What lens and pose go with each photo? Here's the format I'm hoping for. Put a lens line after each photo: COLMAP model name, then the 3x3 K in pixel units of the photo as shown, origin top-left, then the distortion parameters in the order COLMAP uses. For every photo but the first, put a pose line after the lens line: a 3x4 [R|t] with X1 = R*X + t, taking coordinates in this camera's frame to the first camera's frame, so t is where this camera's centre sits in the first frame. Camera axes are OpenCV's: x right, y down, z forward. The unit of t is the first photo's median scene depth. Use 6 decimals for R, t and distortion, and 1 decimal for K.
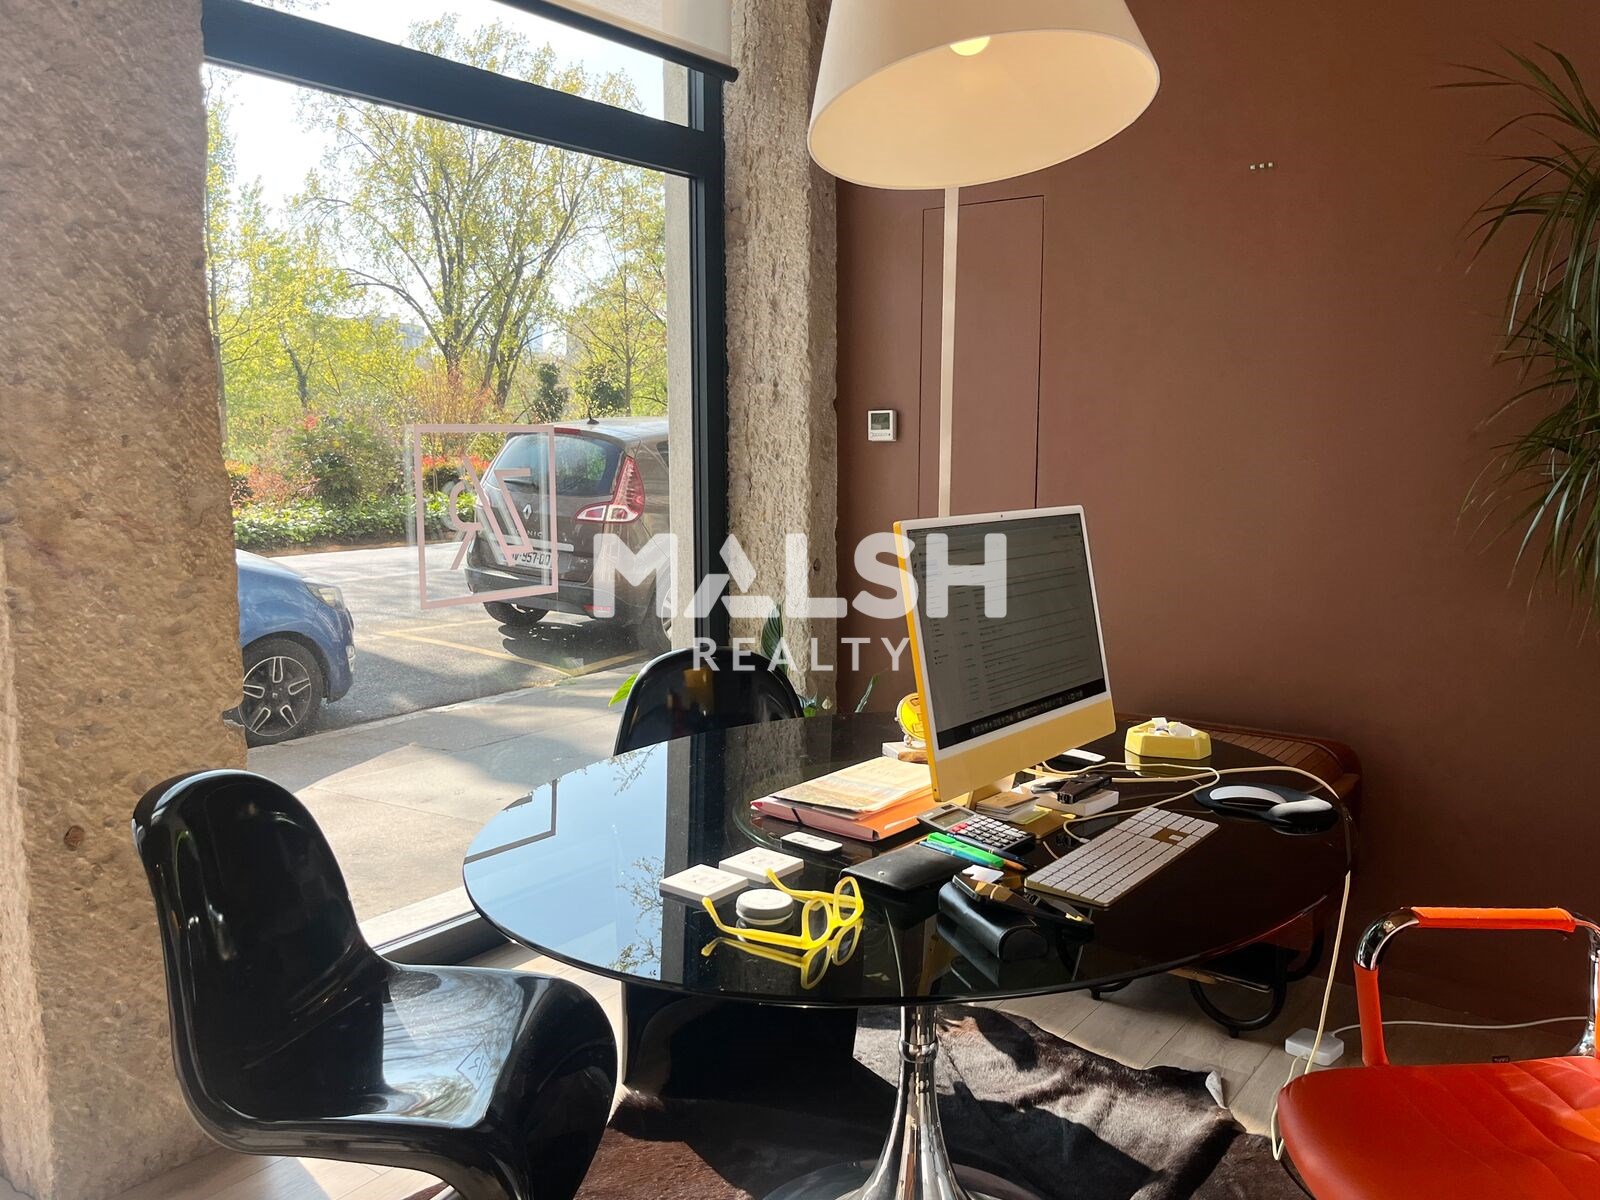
lens RADIAL K [[1338.1, 0, 800.9], [0, 1338.1, 641.8], [0, 0, 1]] dist [0.012432, -0.001906]
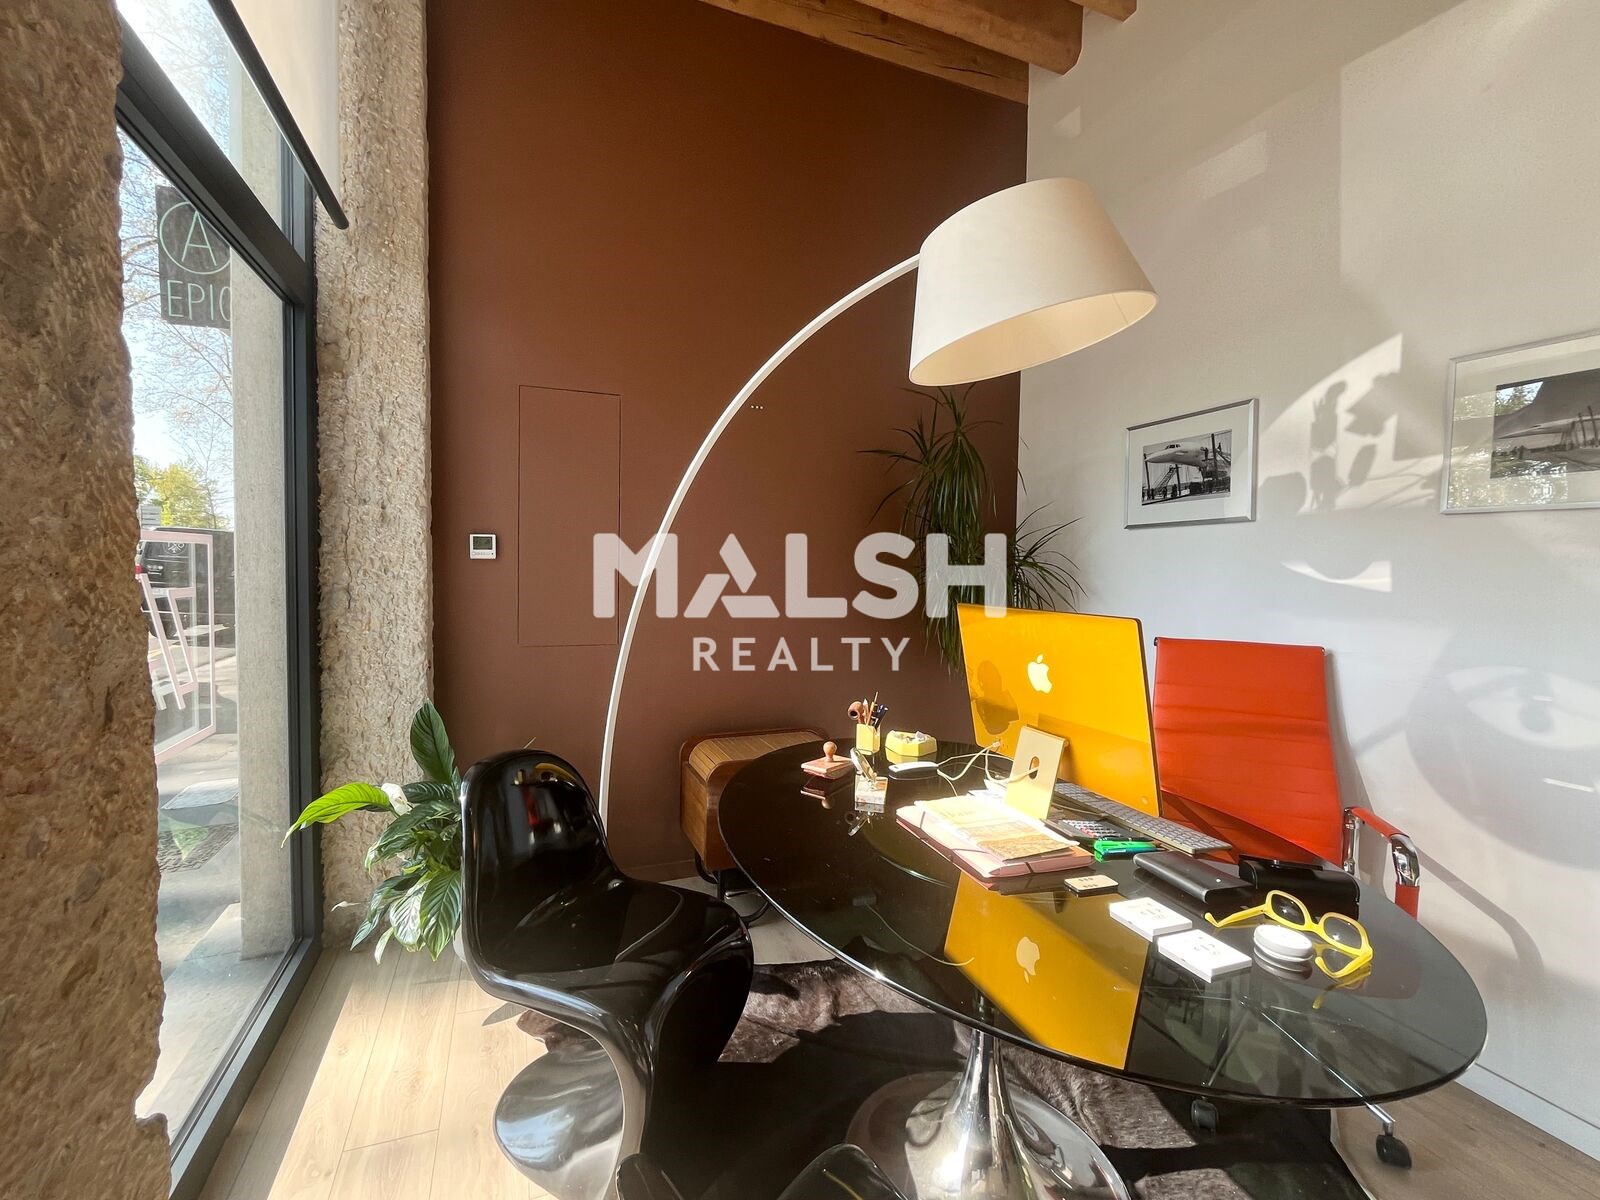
lens RADIAL K [[681.5, 0, 800.0], [0, 681.5, 600.0], [0, 0, 1]] dist [-0.005598, -0.000108]
pose [[0.531257, -0.035531, 0.846466, -0.321439], [0.114380, 0.992981, -0.030105, -0.059471], [-0.839454, 0.112812, 0.531592, 0.421327]]
